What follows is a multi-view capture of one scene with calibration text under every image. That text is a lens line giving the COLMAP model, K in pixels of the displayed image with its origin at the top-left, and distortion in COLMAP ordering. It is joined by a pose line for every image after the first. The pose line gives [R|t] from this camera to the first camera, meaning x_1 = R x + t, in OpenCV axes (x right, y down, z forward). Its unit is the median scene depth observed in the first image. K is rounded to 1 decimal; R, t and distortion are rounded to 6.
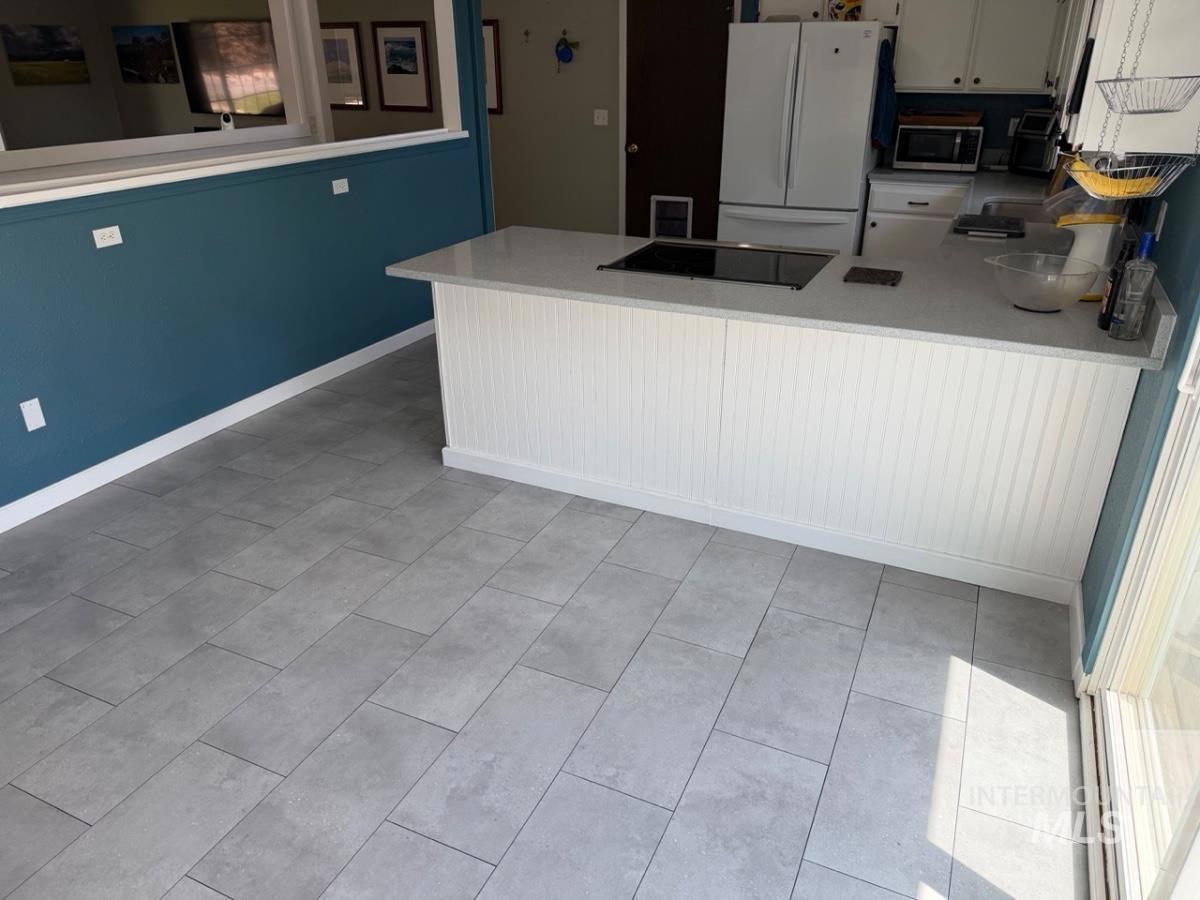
lens RADIAL K [[841.8, 0, 596.6], [0, 841.8, 447.7], [0, 0, 1]] dist [0.018355, -0.012699]
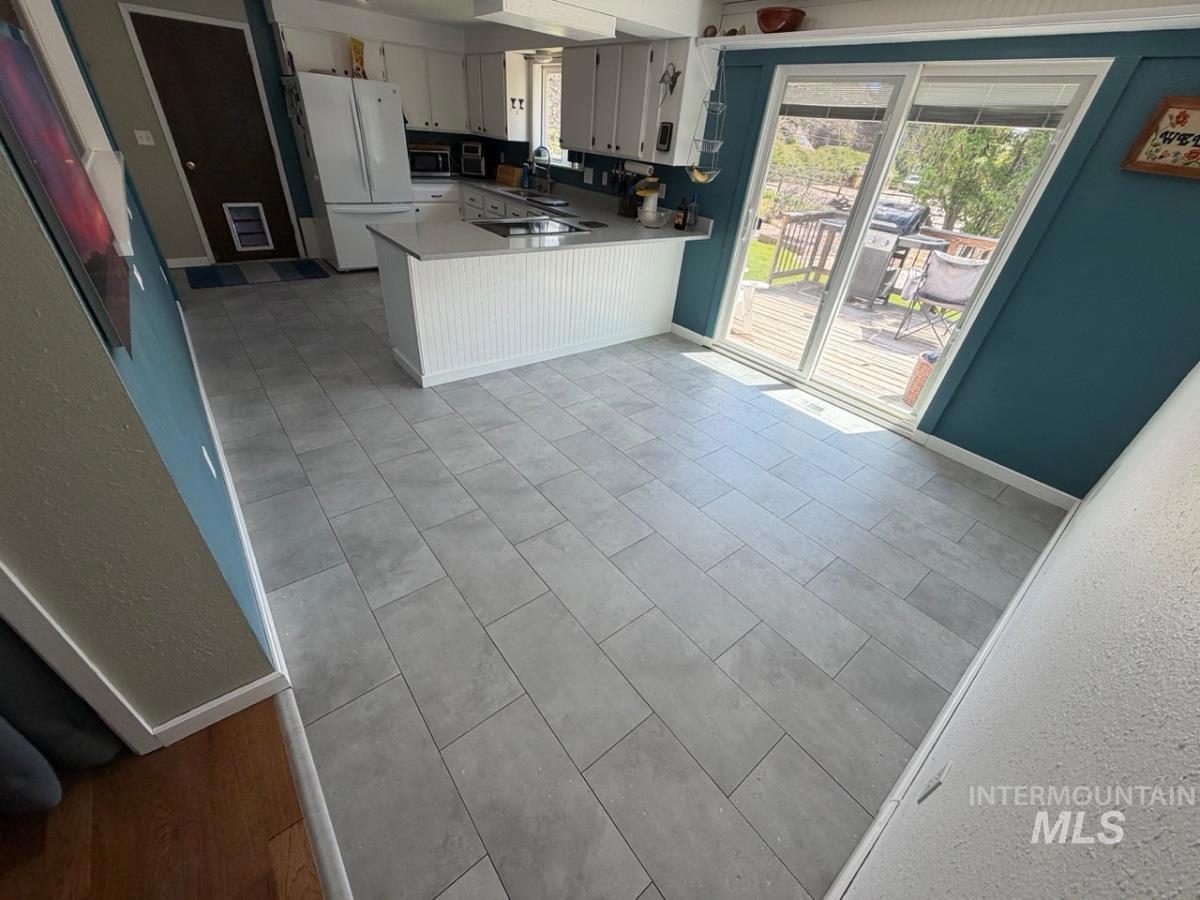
lens RADIAL K [[478.5, 0, 600.7], [0, 478.5, 446.2], [0, 0, 1]] dist [0.000705, -0.000015]
pose [[0.439547, -0.462673, 0.769891, -0.989395], [0.300686, 0.883470, 0.359261, -0.133400], [-0.846396, 0.073583, 0.527446, 0.327602]]
